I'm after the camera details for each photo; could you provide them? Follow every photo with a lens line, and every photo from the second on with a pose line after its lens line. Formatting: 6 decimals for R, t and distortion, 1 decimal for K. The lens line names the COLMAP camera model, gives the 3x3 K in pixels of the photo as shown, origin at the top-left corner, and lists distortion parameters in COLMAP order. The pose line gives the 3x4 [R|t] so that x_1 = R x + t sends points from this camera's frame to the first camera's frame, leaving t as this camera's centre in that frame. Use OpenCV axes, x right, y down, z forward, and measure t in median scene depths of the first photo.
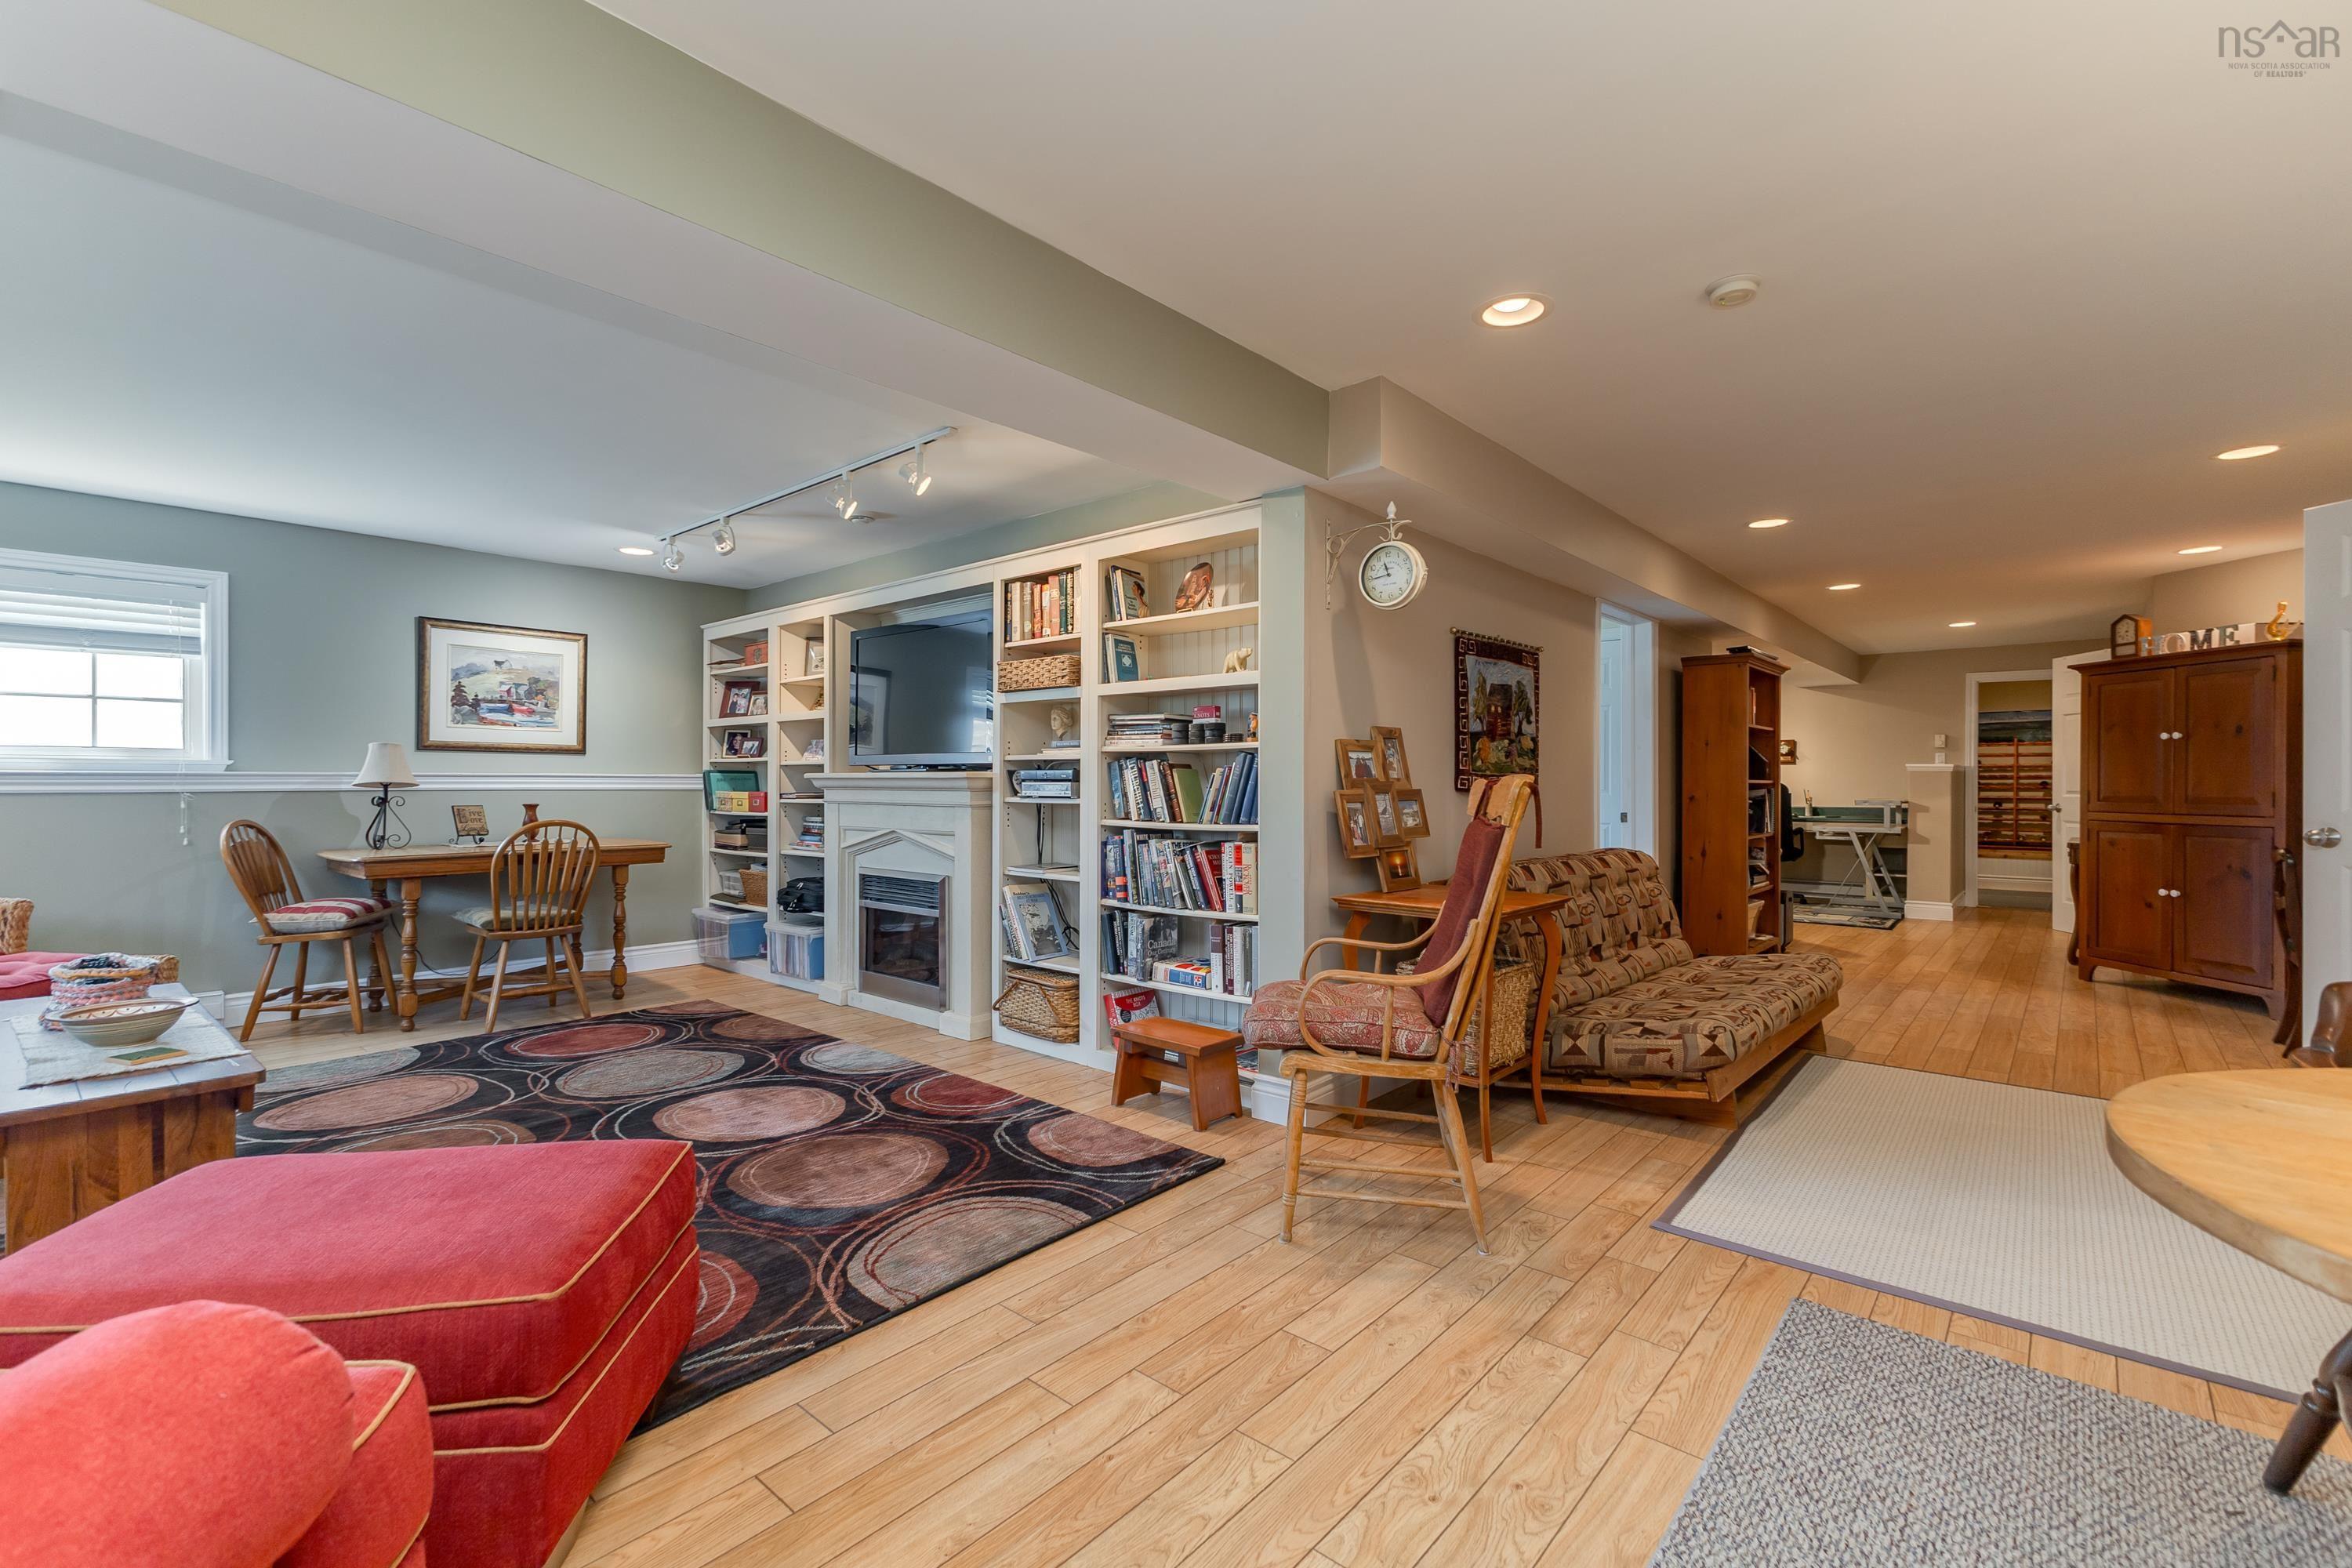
lens RADIAL K [[1029.6, 0, 1164.7], [0, 1029.6, 780.4], [0, 0, 1]] dist [0.013208, -0.000431]
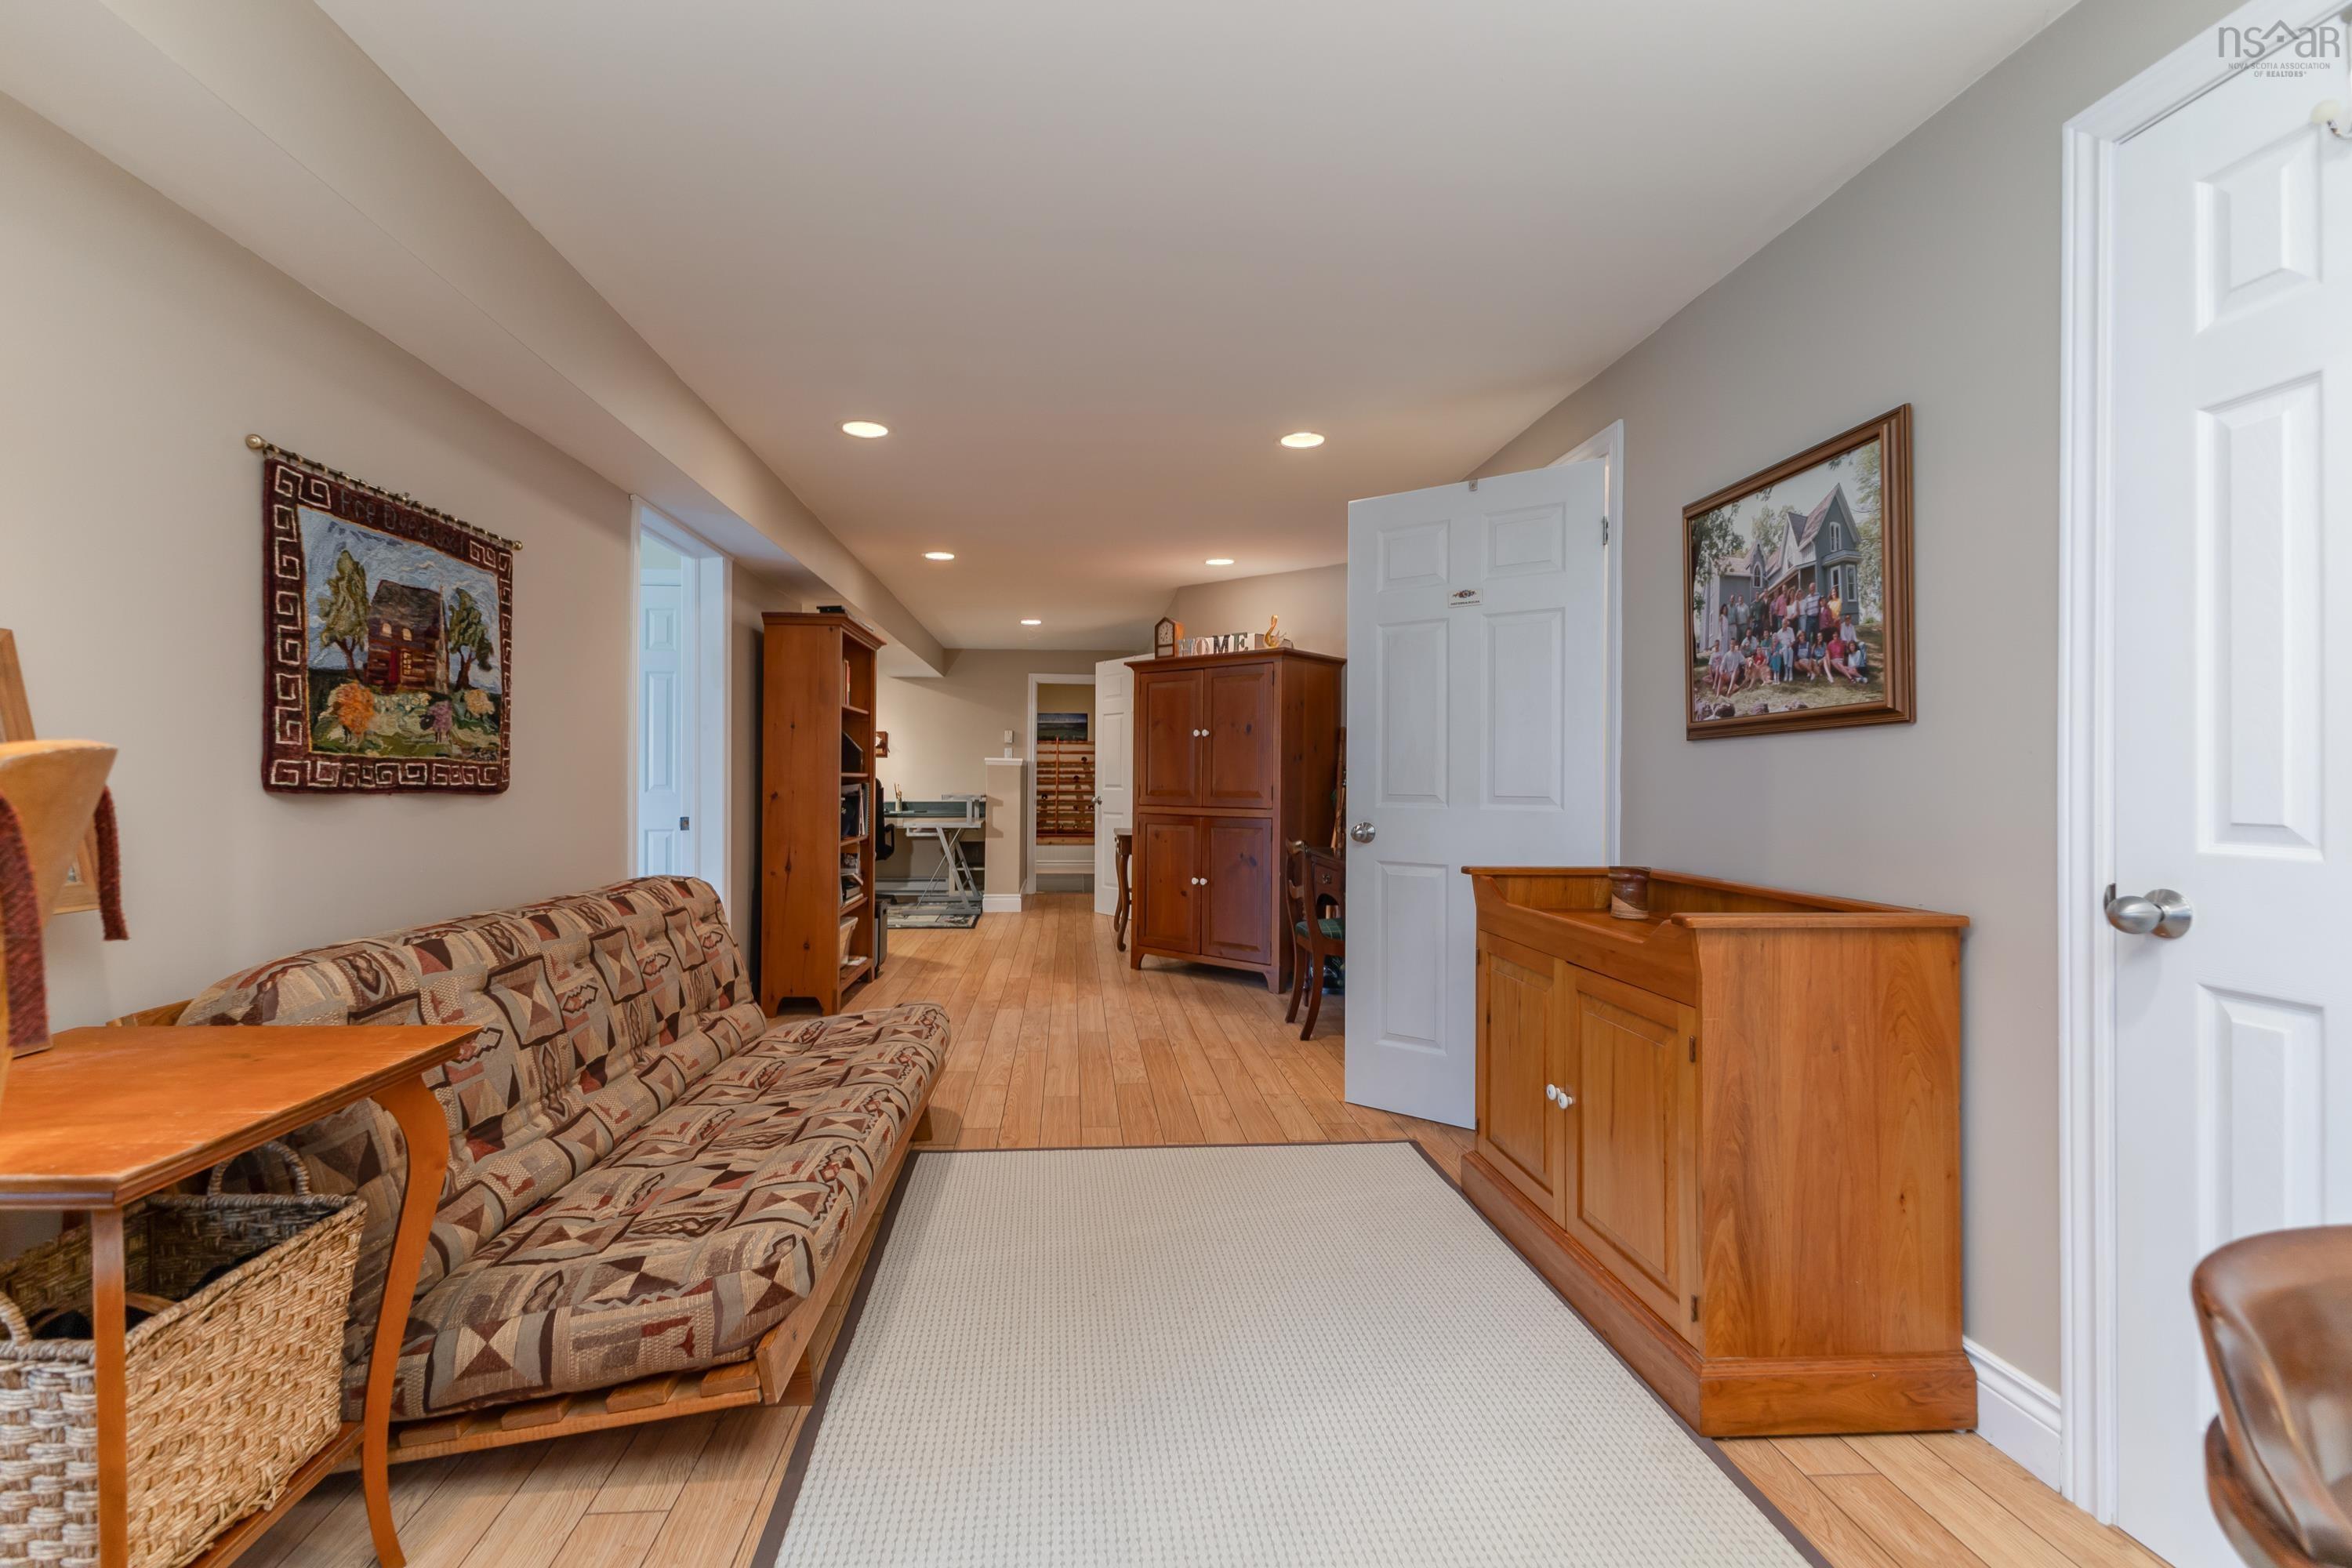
lens RADIAL K [[1029.6, 0, 1164.7], [0, 1029.6, 780.4], [0, 0, 1]] dist [0.013208, -0.000431]
pose [[0.684902, 0.000490, 0.728635, 0.166175], [-0.005109, 0.999978, 0.004130, 0.001113], [-0.728617, -0.006551, 0.684890, 0.290951]]
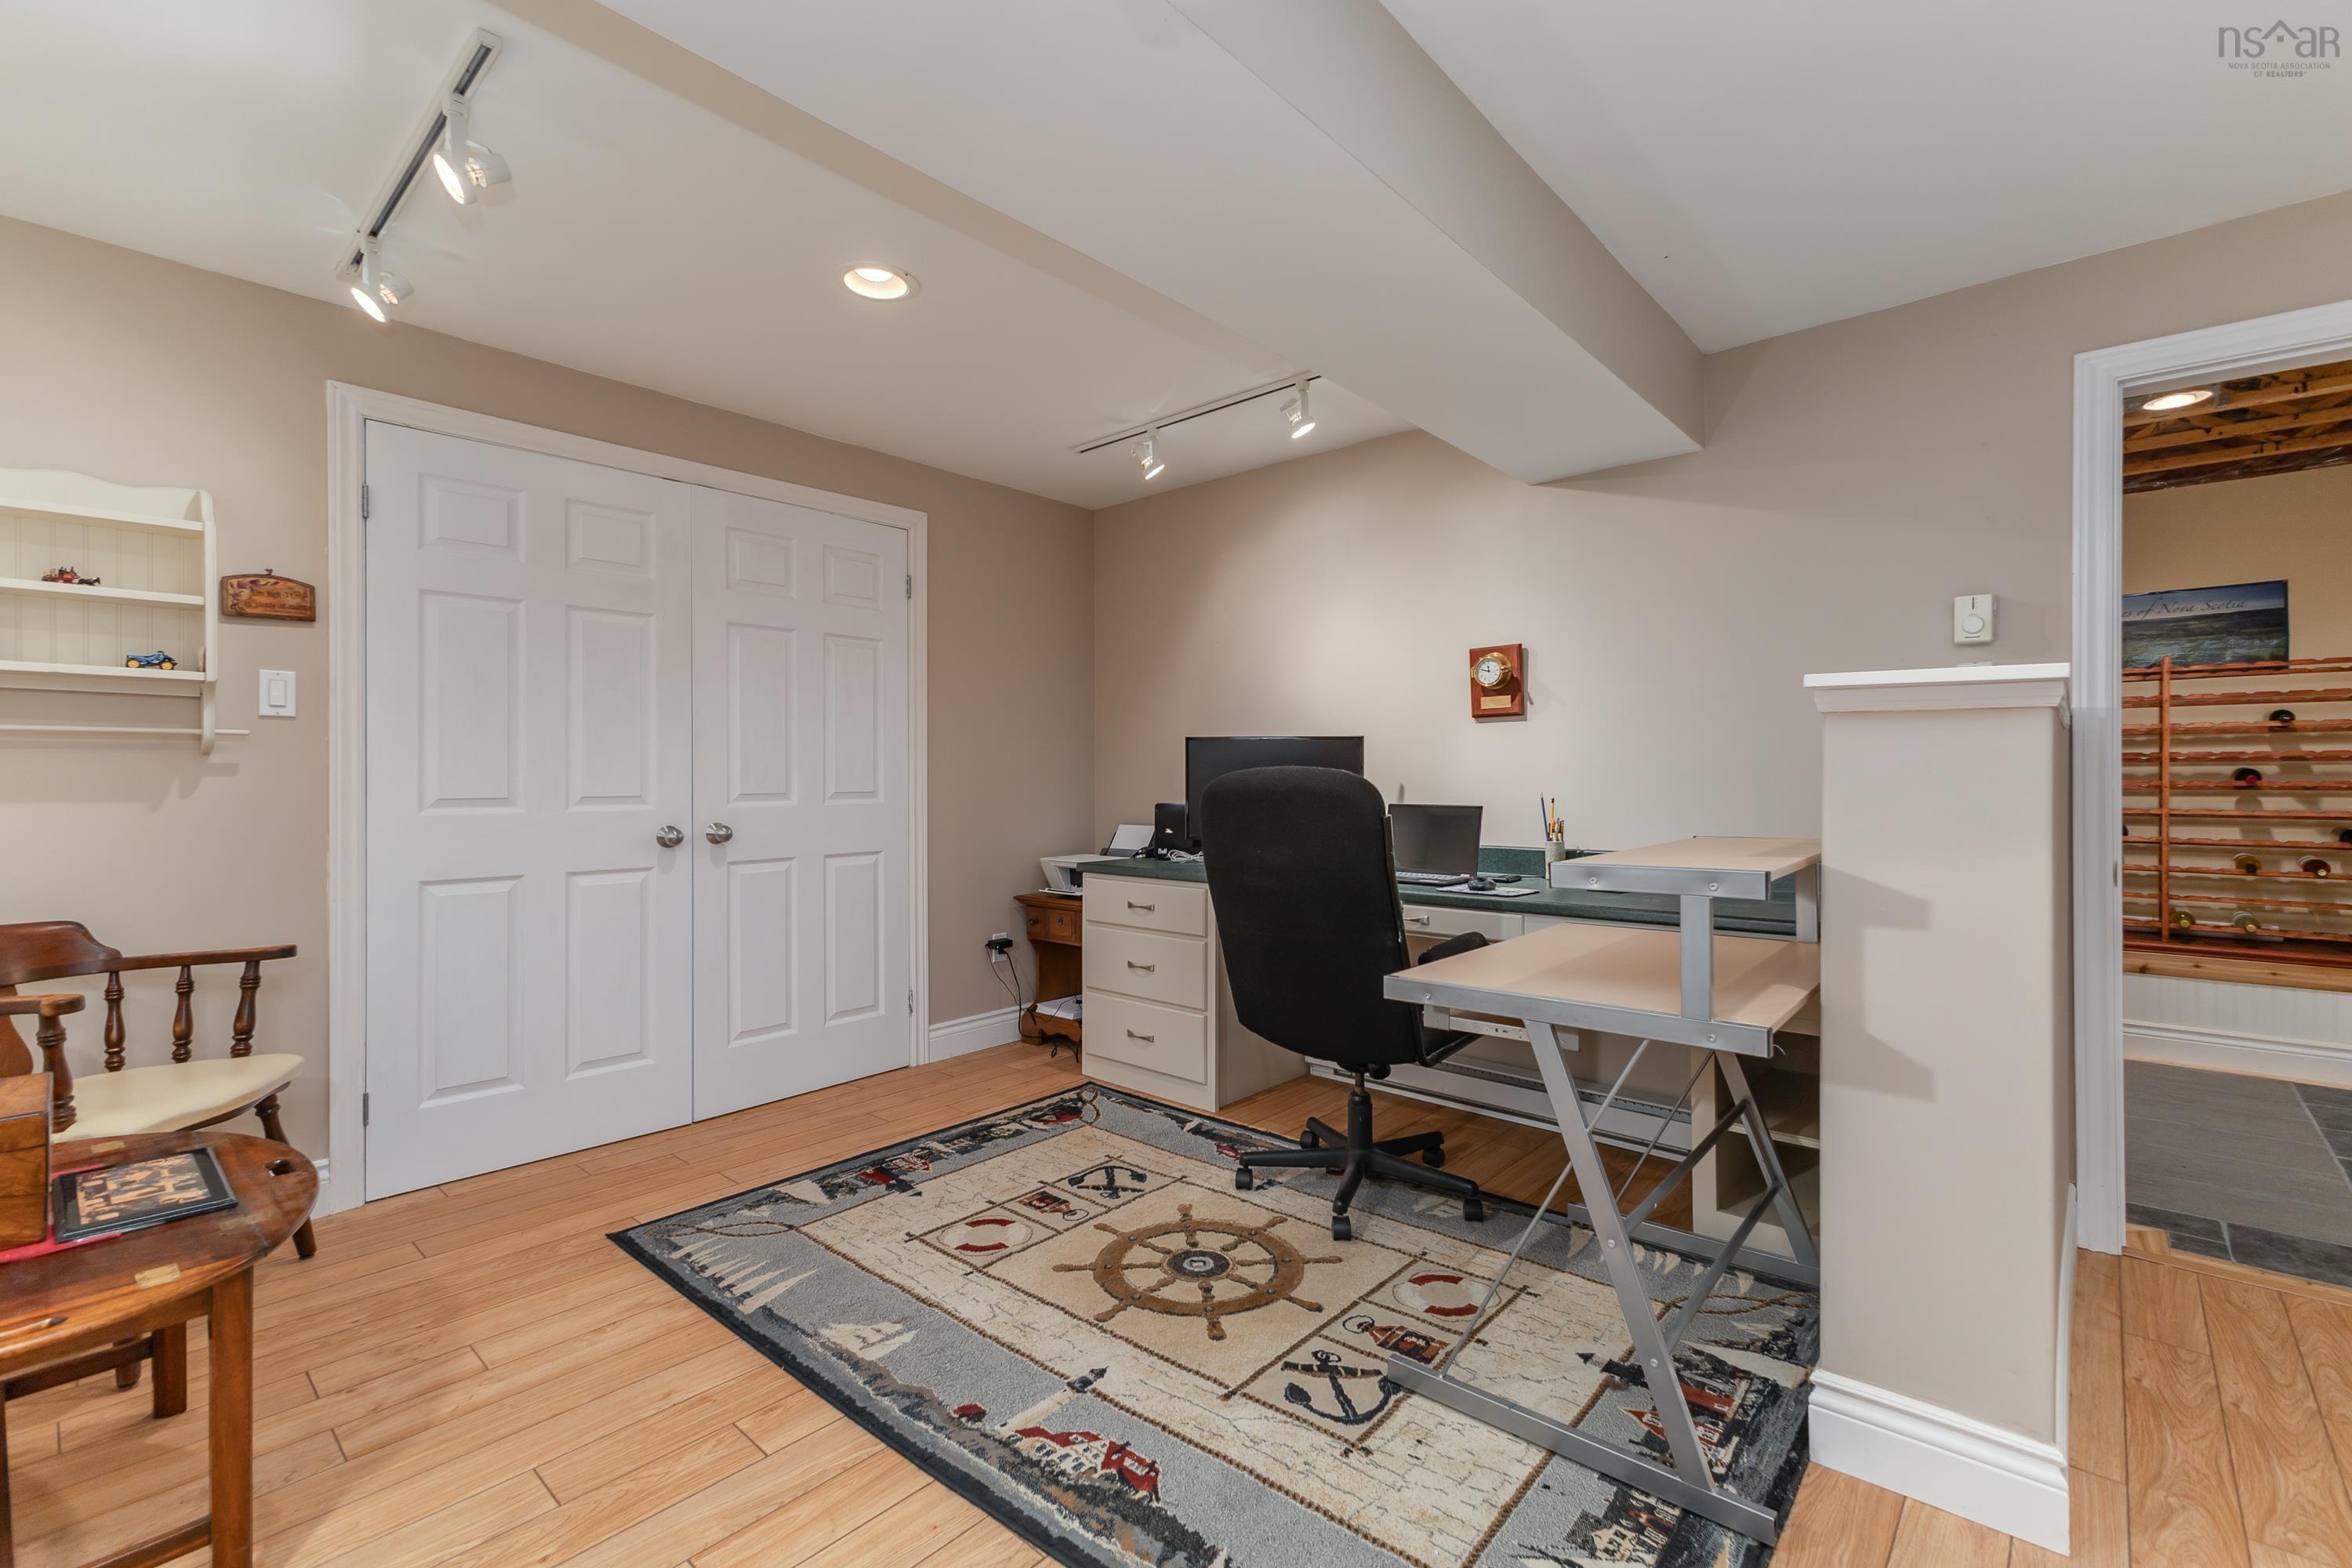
lens RADIAL K [[1039.6, 0, 1105.8], [0, 1039.6, 795.3], [0, 0, 1]] dist [0.012292, -0.000921]
pose [[0.999659, 0.000253, -0.026107, 0.881318], [0.000307, 0.999770, 0.021438, 0.004245], [0.026106, -0.021438, 0.999429, 1.202902]]
